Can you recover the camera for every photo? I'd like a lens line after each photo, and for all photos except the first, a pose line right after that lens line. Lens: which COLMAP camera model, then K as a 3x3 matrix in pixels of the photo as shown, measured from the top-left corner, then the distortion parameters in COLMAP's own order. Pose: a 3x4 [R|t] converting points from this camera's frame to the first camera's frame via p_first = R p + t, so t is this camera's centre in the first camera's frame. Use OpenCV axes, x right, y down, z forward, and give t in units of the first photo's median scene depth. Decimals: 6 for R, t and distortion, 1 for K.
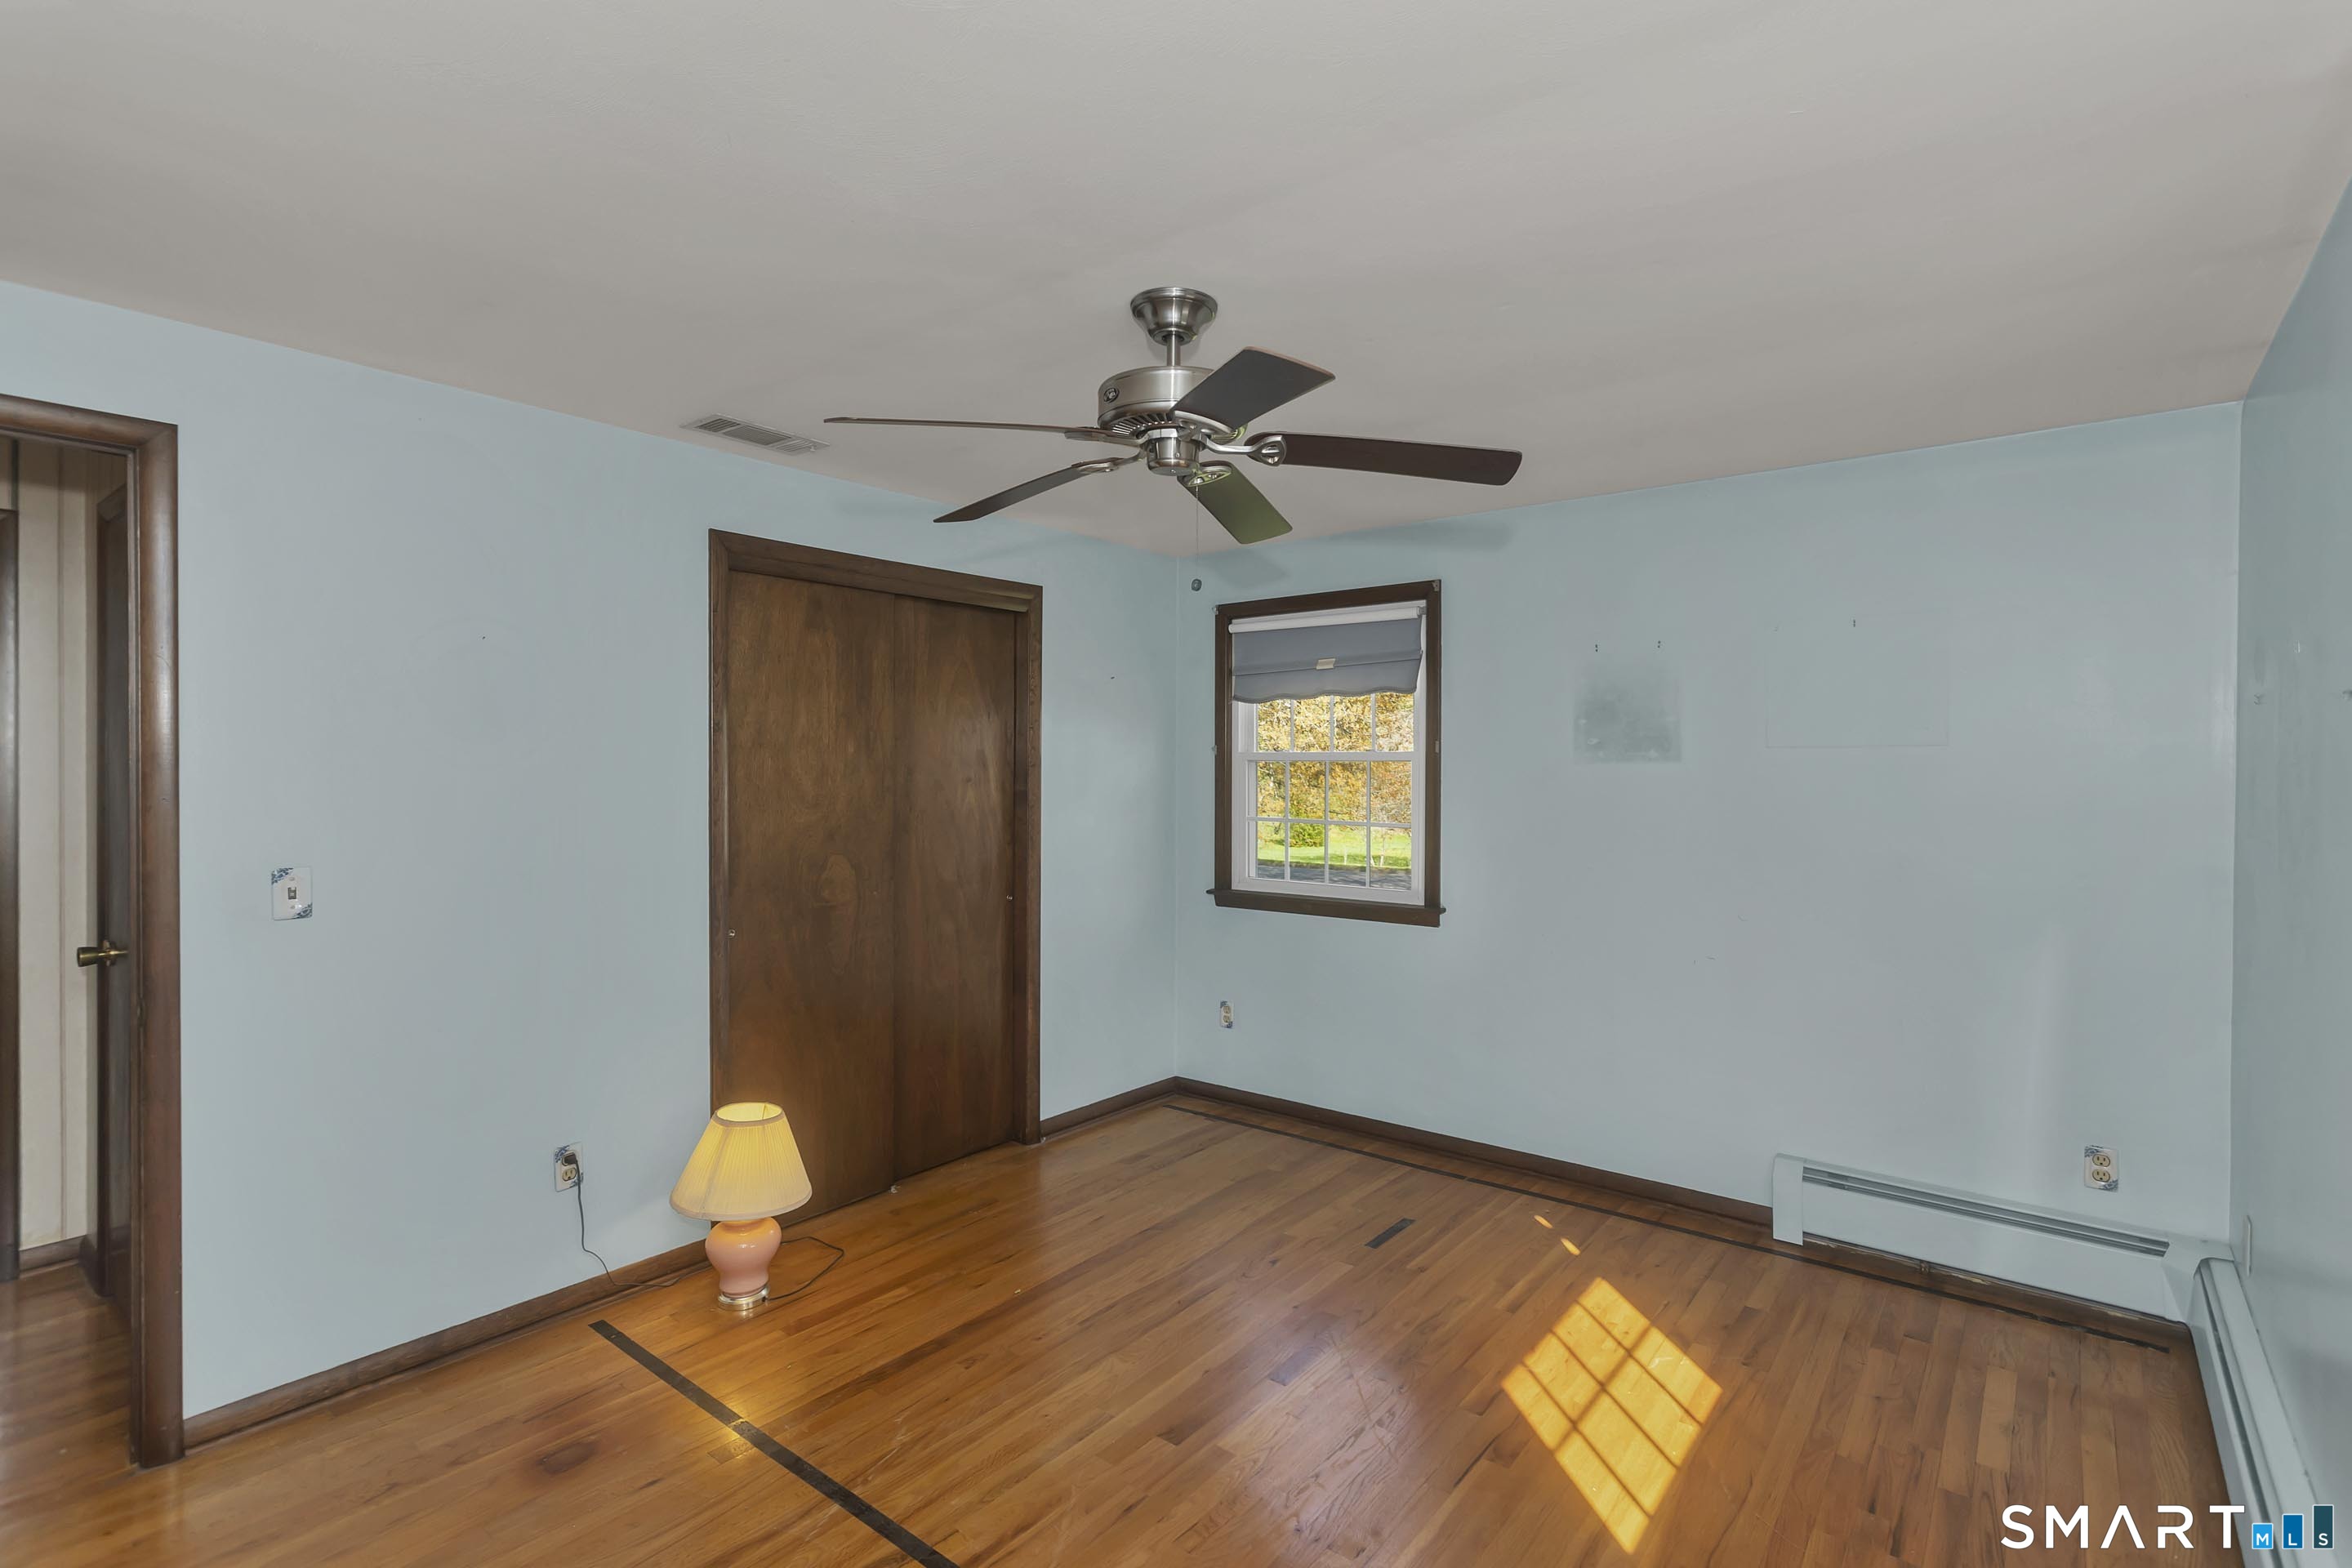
lens RADIAL K [[1140.1, 0, 1174.6], [0, 1140.1, 763.4], [0, 0, 1]] dist [-0.003701, 0.003919]
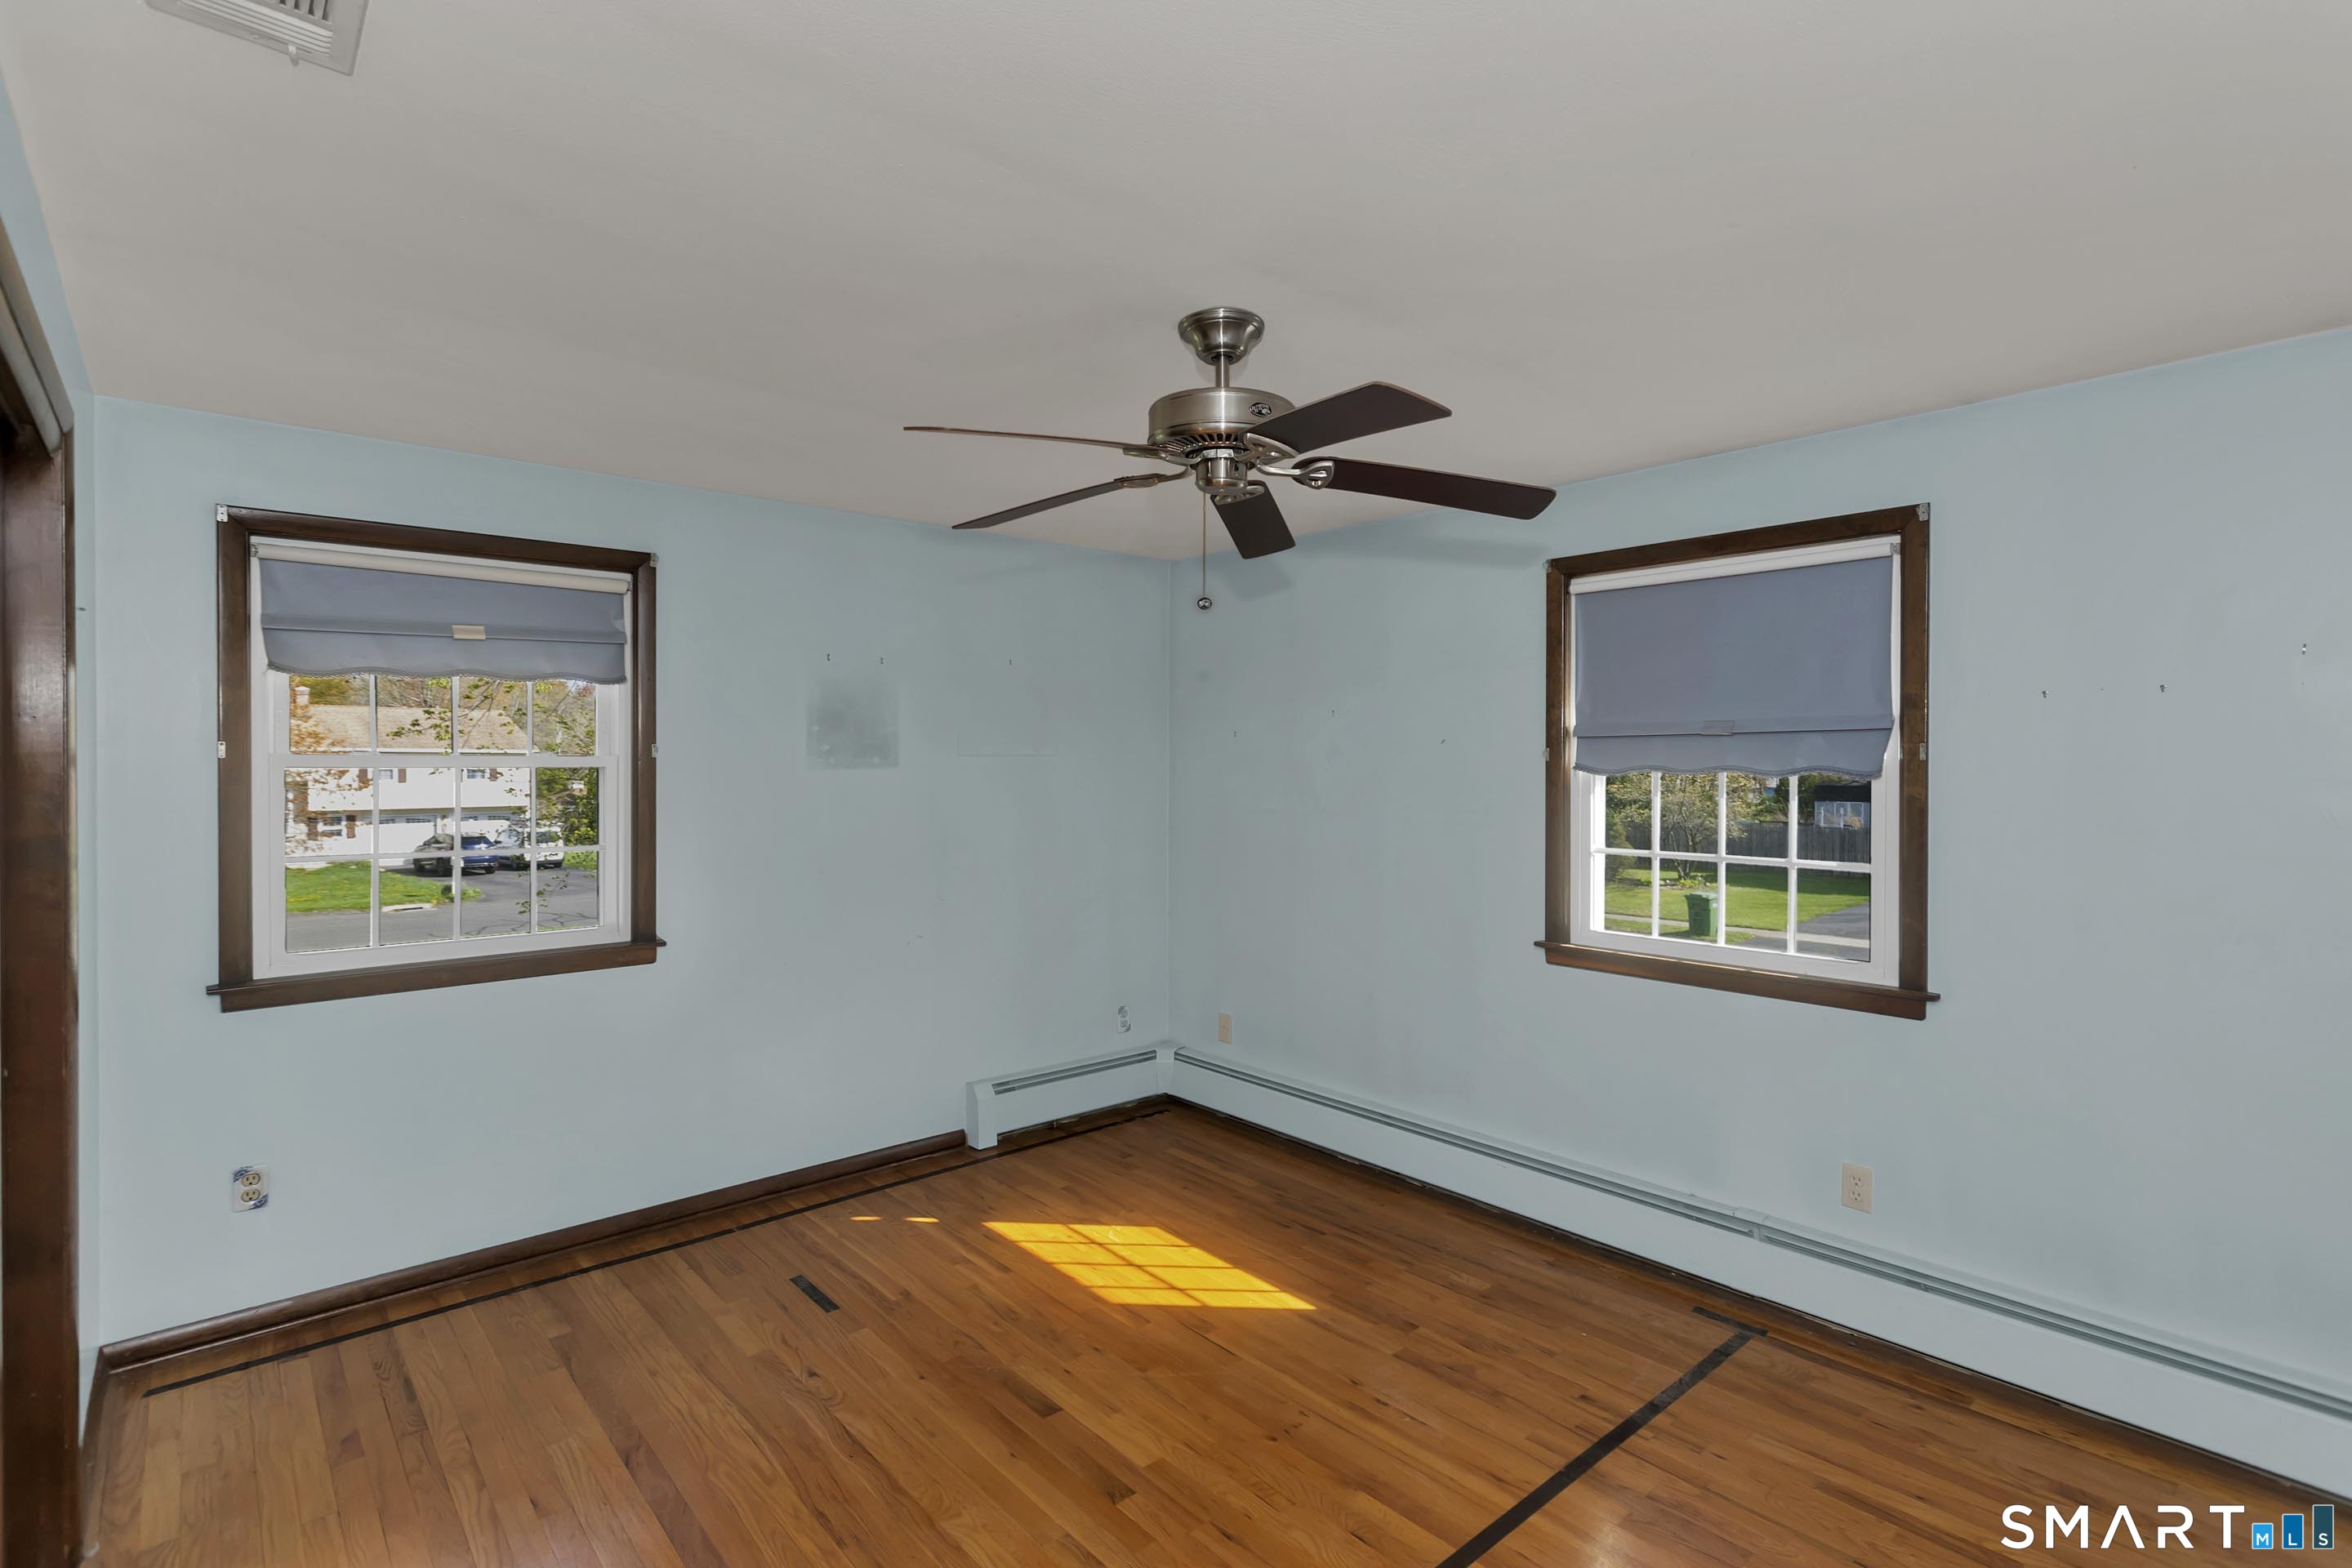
lens RADIAL K [[1140.1, 0, 1170.1], [0, 1140.1, 792.7], [0, 0, 1]] dist [-0.003701, 0.003919]
pose [[0.152614, -0.025330, 0.987961, -0.629145], [0.002618, 0.999678, 0.025227, -0.004227], [-0.988282, -0.001264, 0.152631, 0.571433]]
